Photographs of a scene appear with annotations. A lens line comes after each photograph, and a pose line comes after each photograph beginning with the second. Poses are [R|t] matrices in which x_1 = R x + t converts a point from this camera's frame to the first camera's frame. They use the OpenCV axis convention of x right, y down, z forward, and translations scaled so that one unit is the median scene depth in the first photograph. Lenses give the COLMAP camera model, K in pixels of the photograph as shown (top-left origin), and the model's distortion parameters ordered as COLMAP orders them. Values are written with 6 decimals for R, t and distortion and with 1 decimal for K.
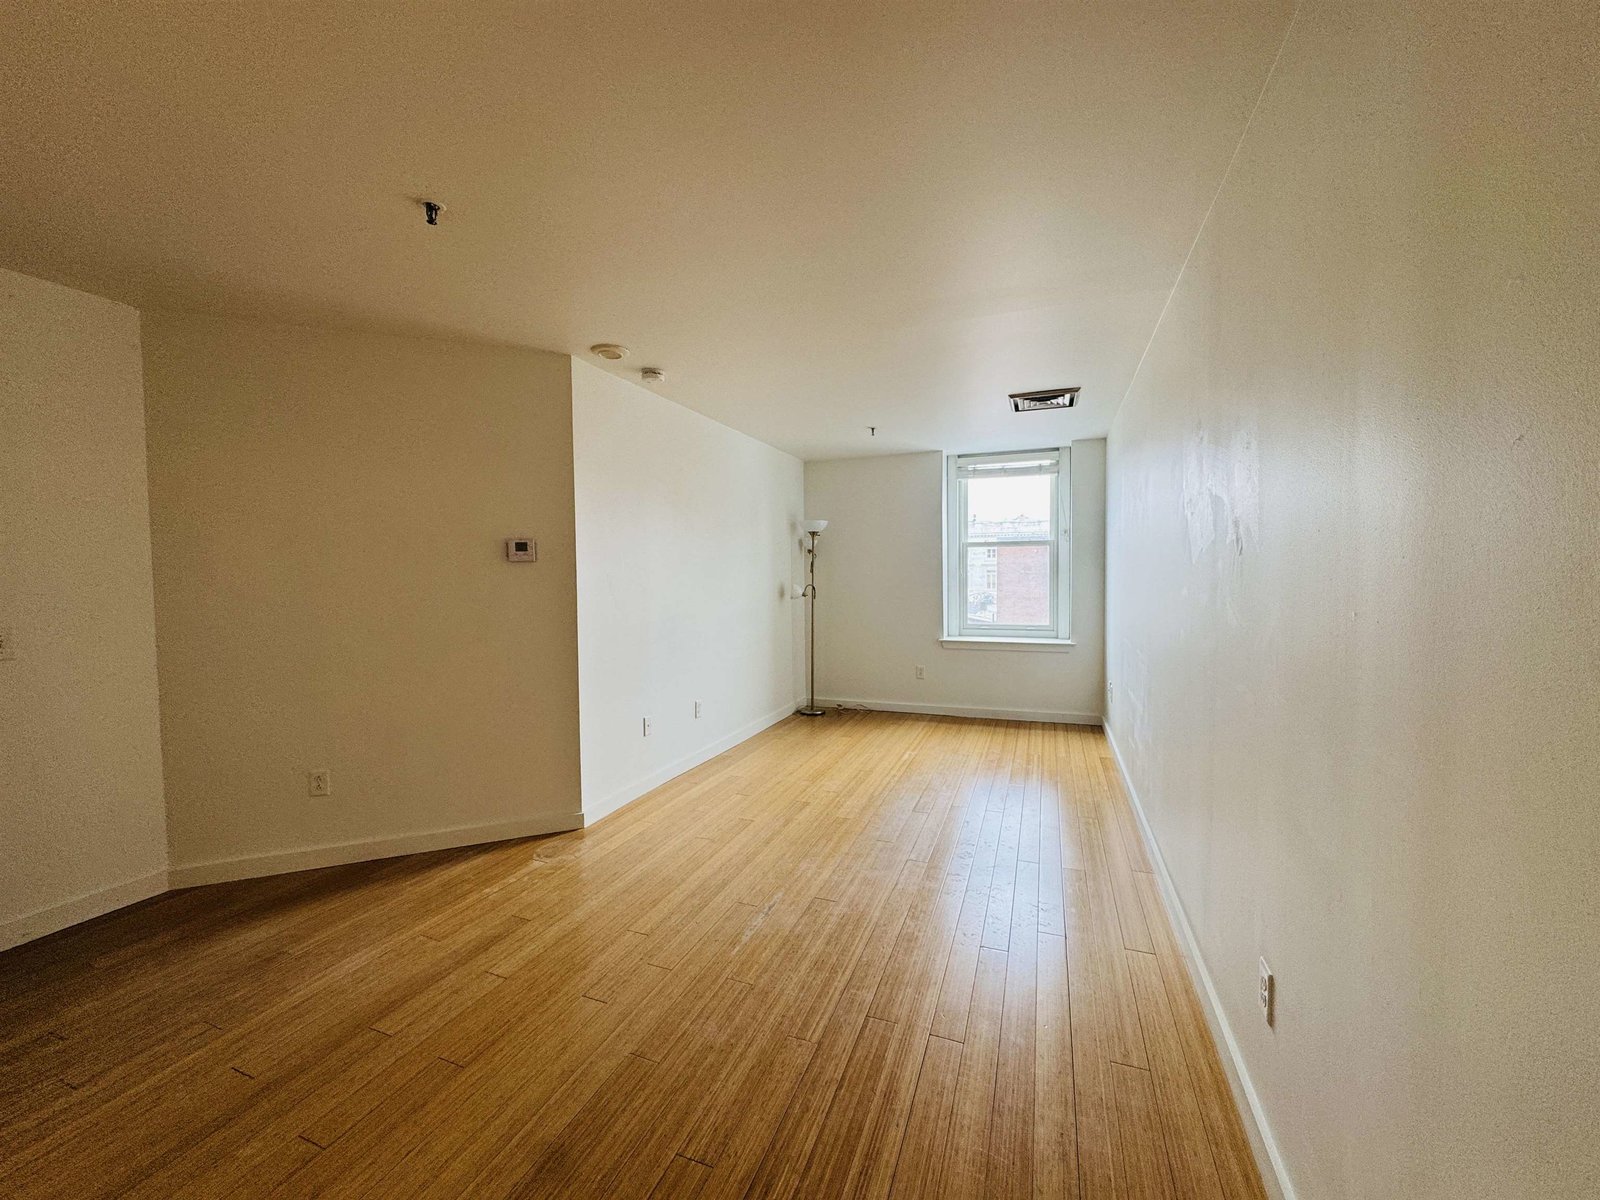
lens RADIAL K [[640.8, 0, 797.9], [0, 640.8, 601.0], [0, 0, 1]] dist [-0.004950, 0.000749]
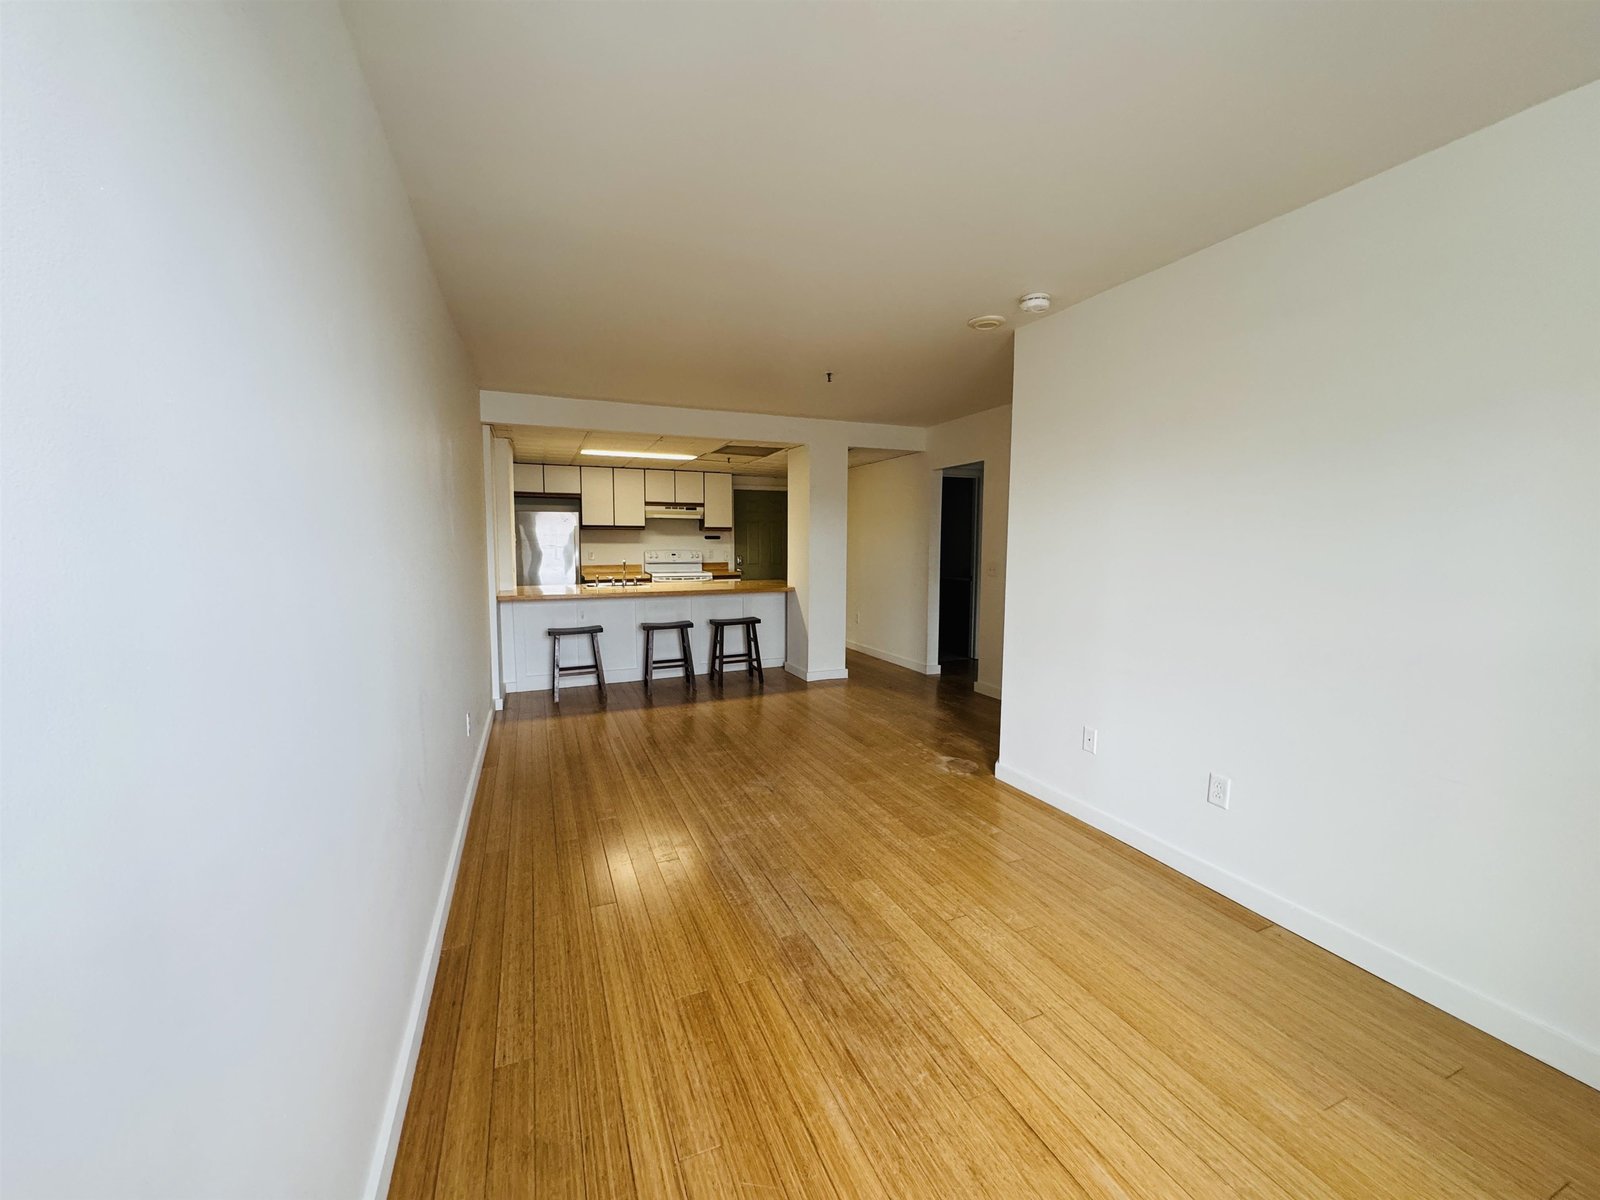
lens RADIAL K [[640.8, 0, 794.3], [0, 640.8, 600.1], [0, 0, 1]] dist [-0.004950, 0.000749]
pose [[-0.724682, 0.072801, -0.685227, 0.516982], [-0.026823, 0.990670, 0.133619, -0.063119], [0.688561, 0.115211, -0.715968, 1.235553]]
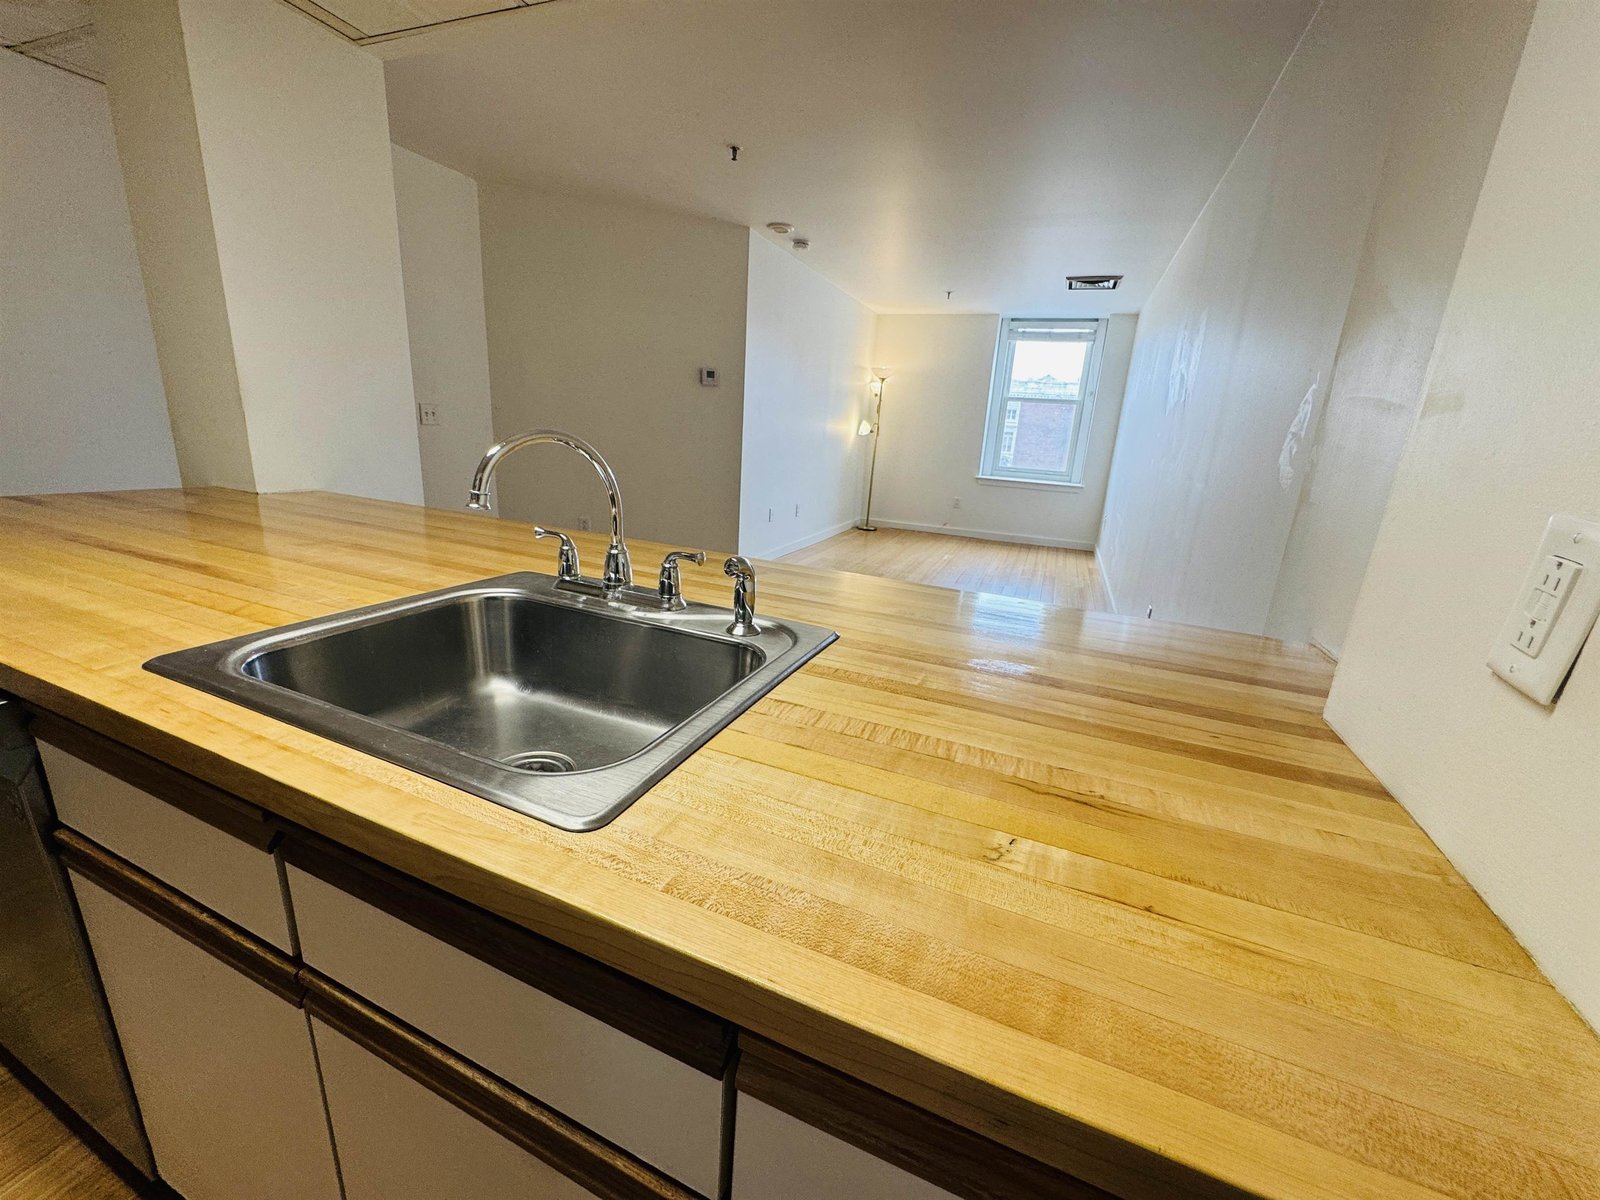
lens RADIAL K [[640.8, 0, 797.2], [0, 640.8, 601.9], [0, 0, 1]] dist [-0.004950, 0.000749]
pose [[0.997455, 0.071069, 0.005705, -0.163103], [-0.070480, 0.970774, 0.229412, 0.050618], [0.010766, -0.229230, 0.973313, -0.384957]]
